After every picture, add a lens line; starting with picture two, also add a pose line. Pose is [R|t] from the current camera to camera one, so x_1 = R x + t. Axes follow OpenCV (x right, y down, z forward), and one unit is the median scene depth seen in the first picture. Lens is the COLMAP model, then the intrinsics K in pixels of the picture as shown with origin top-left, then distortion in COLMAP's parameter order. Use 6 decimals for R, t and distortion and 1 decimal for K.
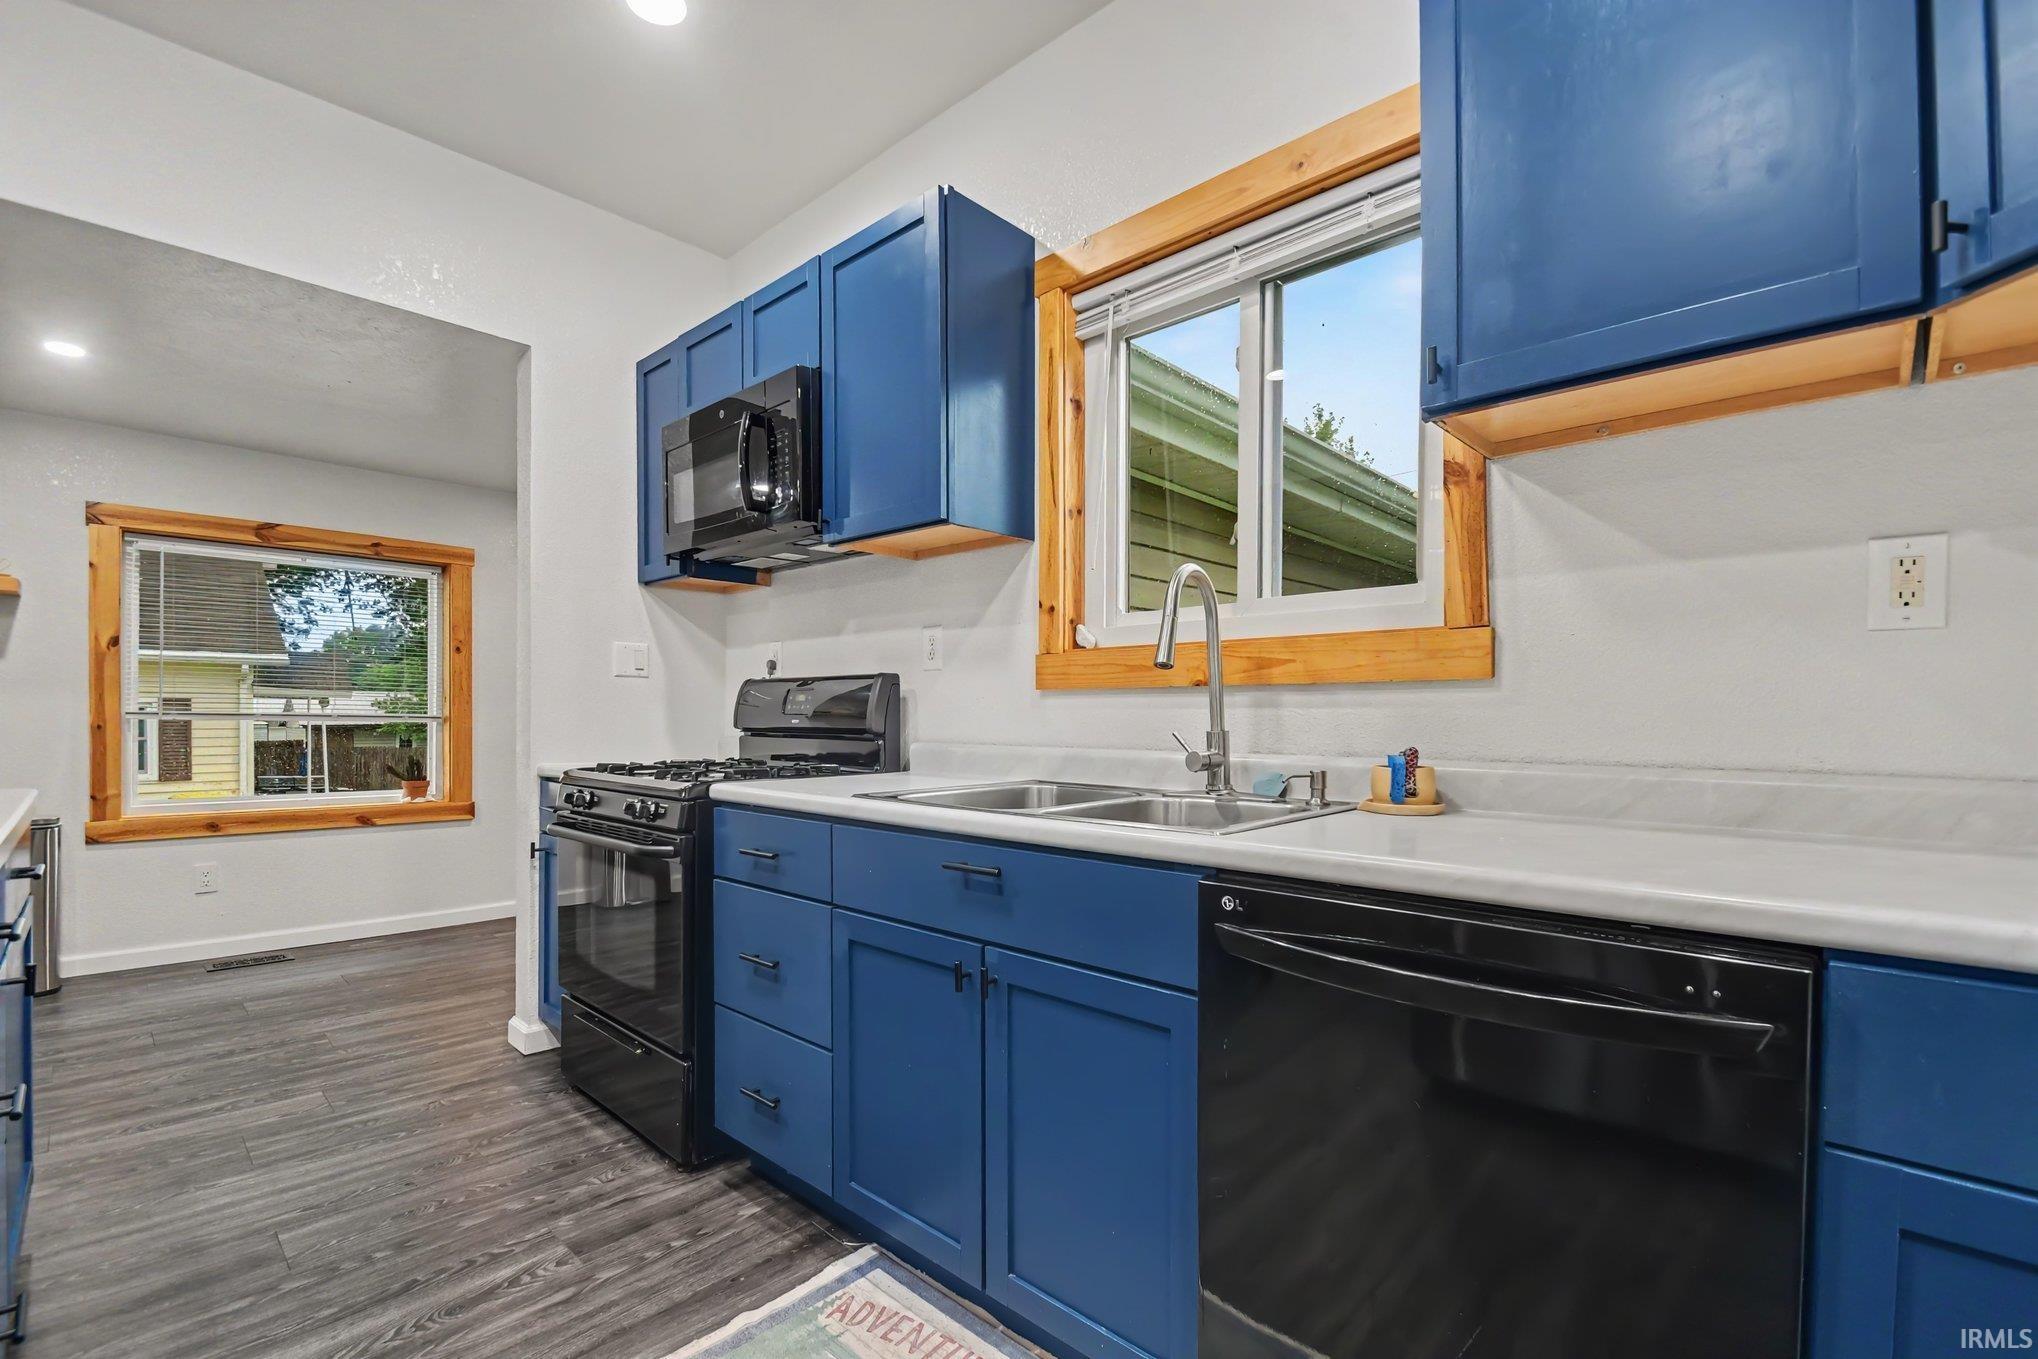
lens RADIAL K [[920.4, 0, 1030.1], [0, 920.4, 726.9], [0, 0, 1]] dist [0.041149, -0.020575]
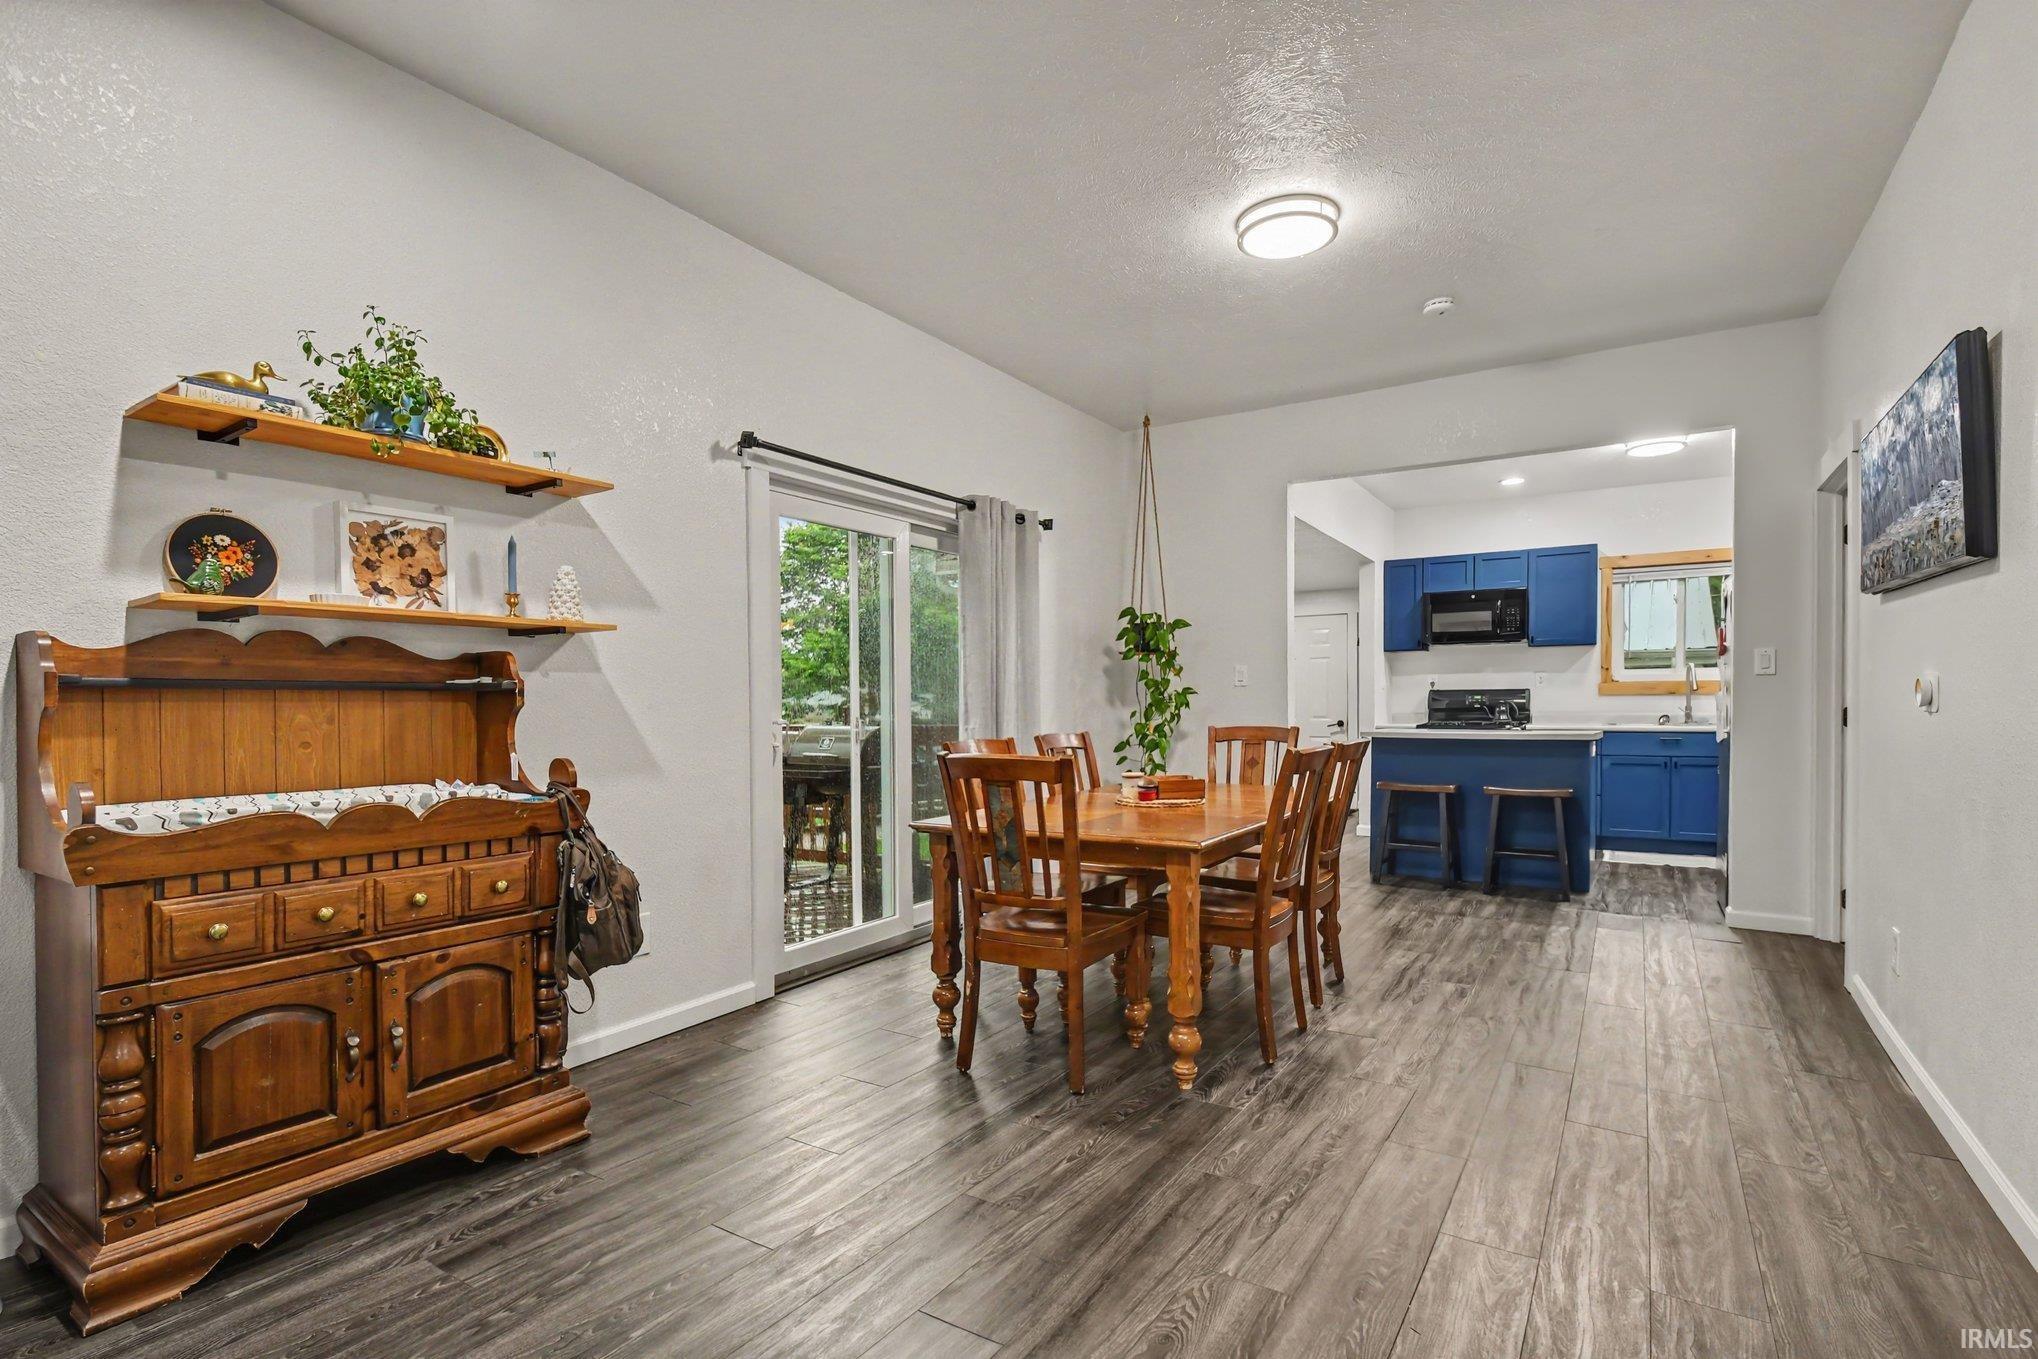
lens RADIAL K [[946.3, 0, 1024.6], [0, 946.3, 715.5], [0, 0, 1]] dist [0.040243, -0.022468]
pose [[0.980095, -0.011674, 0.198183, -2.678225], [0.010635, 0.999924, 0.006306, -0.010747], [-0.198242, -0.004073, 0.980145, -1.879426]]
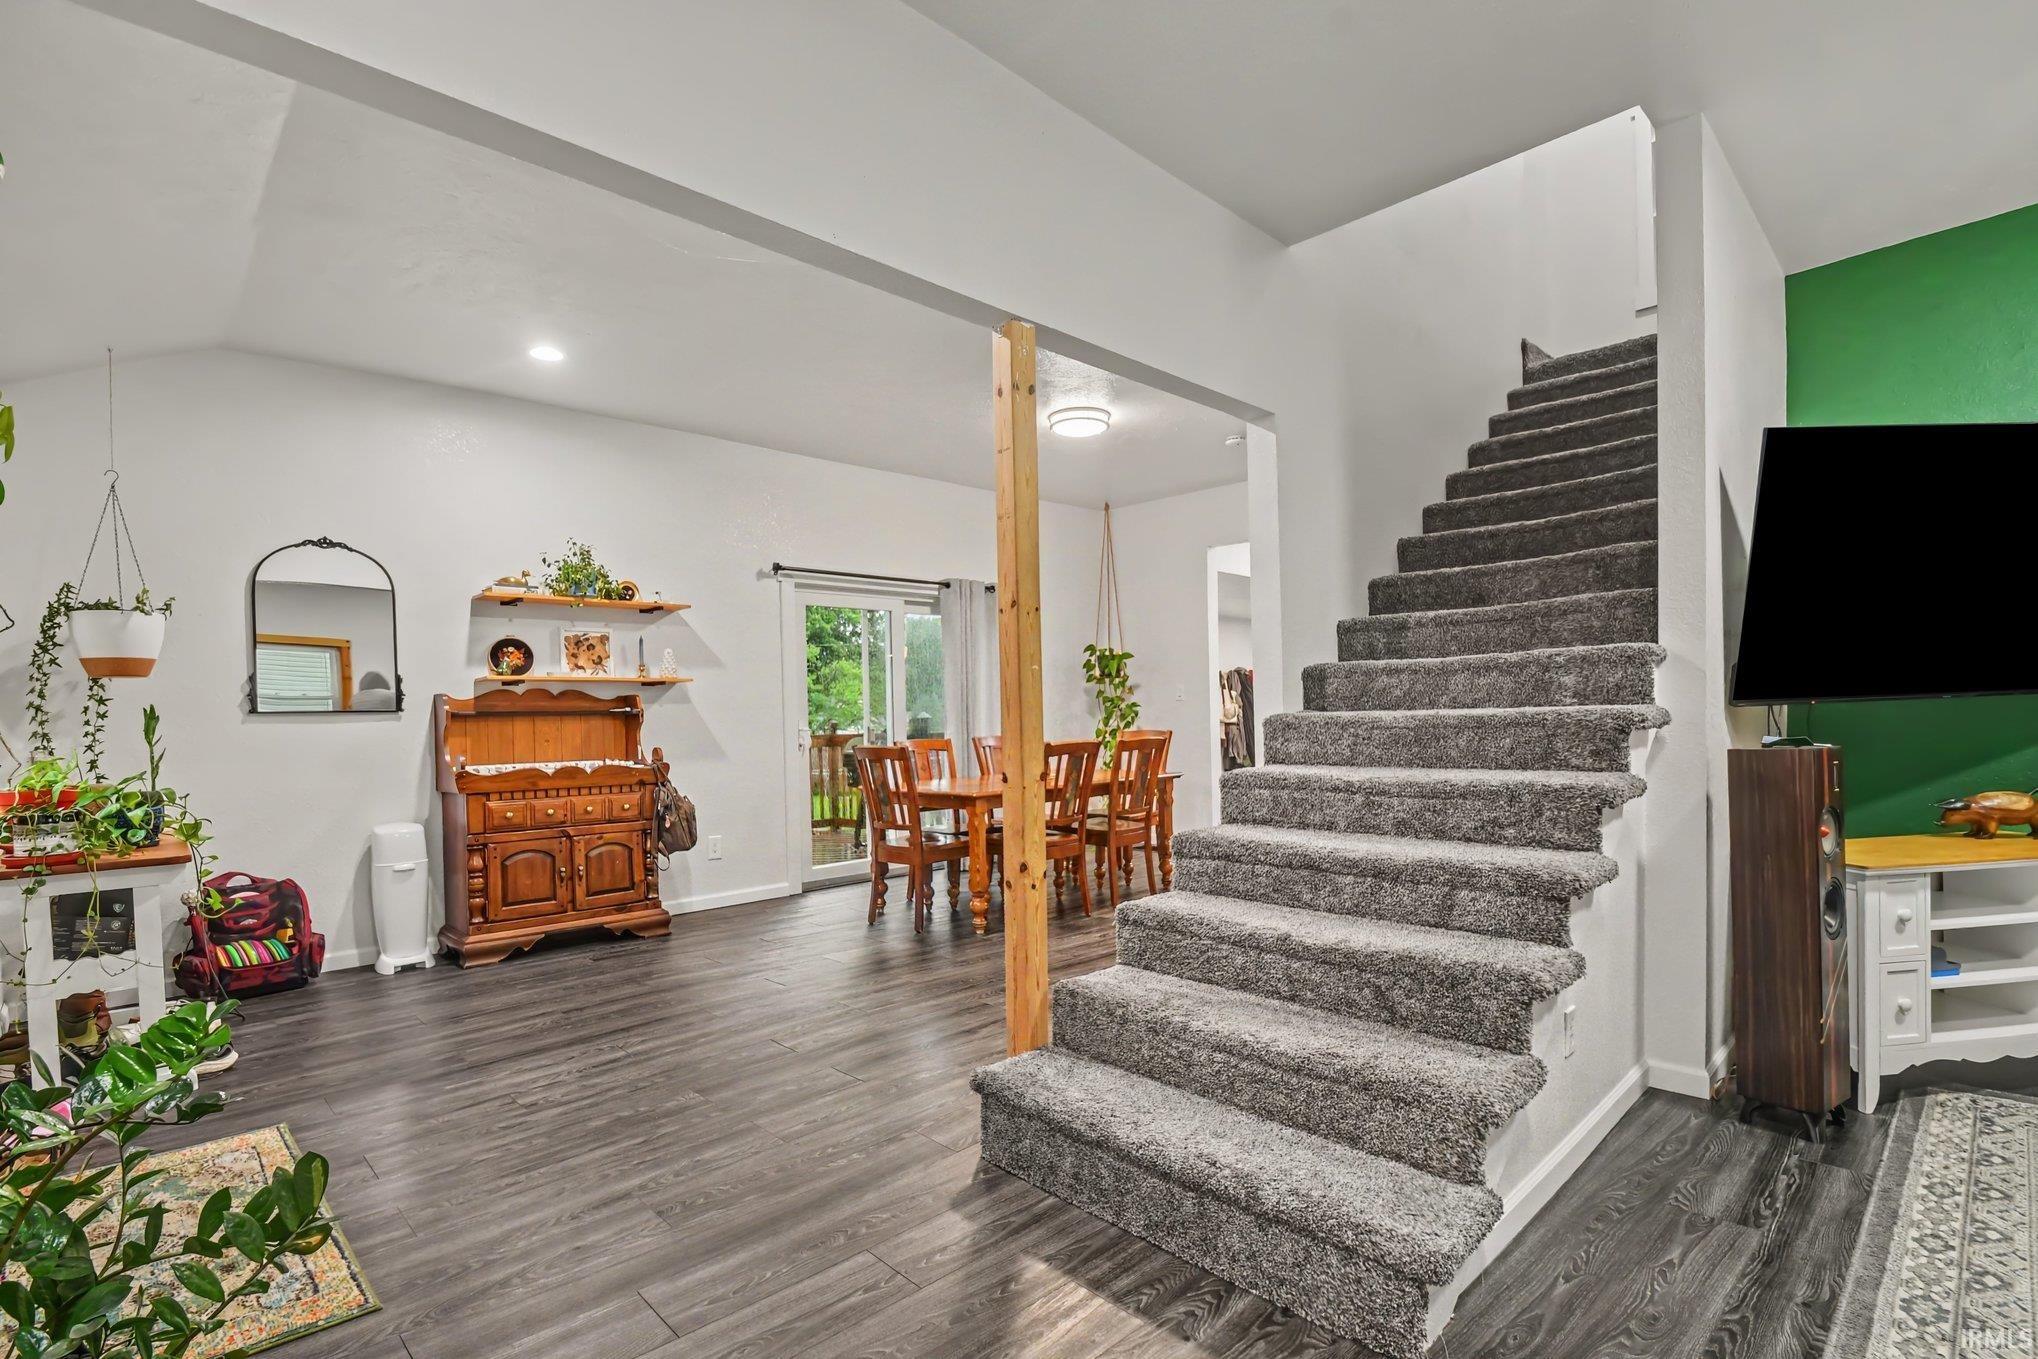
lens RADIAL K [[920.4, 0, 1030.1], [0, 920.4, 726.9], [0, 0, 1]] dist [0.041149, -0.020575]
pose [[0.999761, -0.021447, -0.004179, -2.104613], [0.021472, 0.999752, 0.005988, -0.003547], [0.004049, -0.006076, 0.999973, -2.856128]]
